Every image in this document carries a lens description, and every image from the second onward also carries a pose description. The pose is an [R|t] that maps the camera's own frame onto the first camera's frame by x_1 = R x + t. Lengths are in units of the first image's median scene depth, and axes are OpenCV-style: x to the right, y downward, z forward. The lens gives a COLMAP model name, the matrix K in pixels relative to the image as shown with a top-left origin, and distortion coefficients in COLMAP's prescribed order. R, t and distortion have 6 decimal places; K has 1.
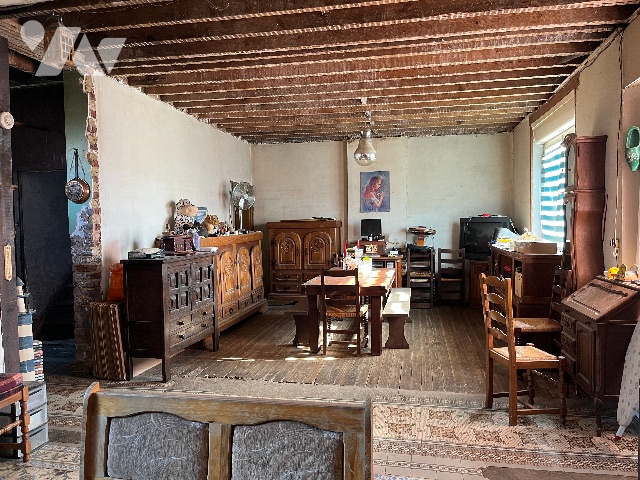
lens RADIAL K [[480.1, 0, 316.7], [0, 480.1, 246.8], [0, 0, 1]] dist [0.055276, -0.076167]
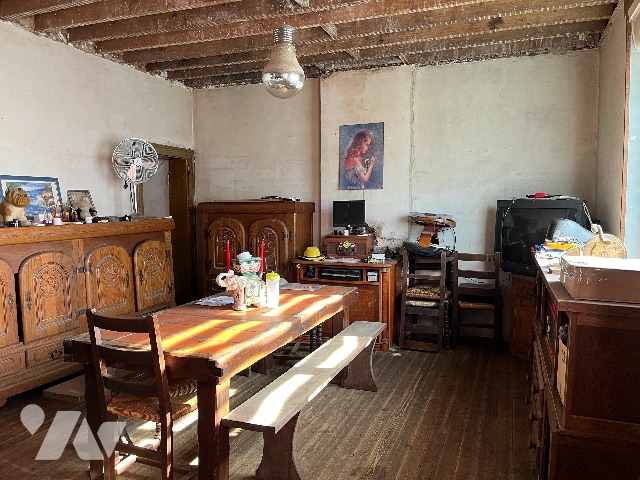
lens RADIAL K [[480.1, 0, 329.1], [0, 480.1, 242.4], [0, 0, 1]] dist [0.055276, -0.076167]
pose [[0.986137, 0.026860, -0.163745, 0.191529], [-0.022179, 0.999293, 0.030348, -0.021816], [0.164445, -0.026296, 0.986036, 0.384005]]
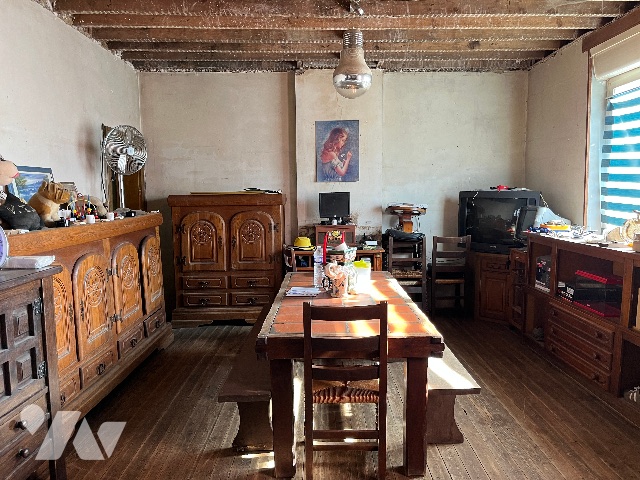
lens RADIAL K [[480.1, 0, 324.4], [0, 480.1, 235.2], [0, 0, 1]] dist [0.055276, -0.076167]
pose [[0.975841, -0.012553, 0.218123, -0.044936], [0.005075, 0.999381, 0.034809, -0.021732], [-0.218425, -0.032861, 0.975300, 0.358222]]
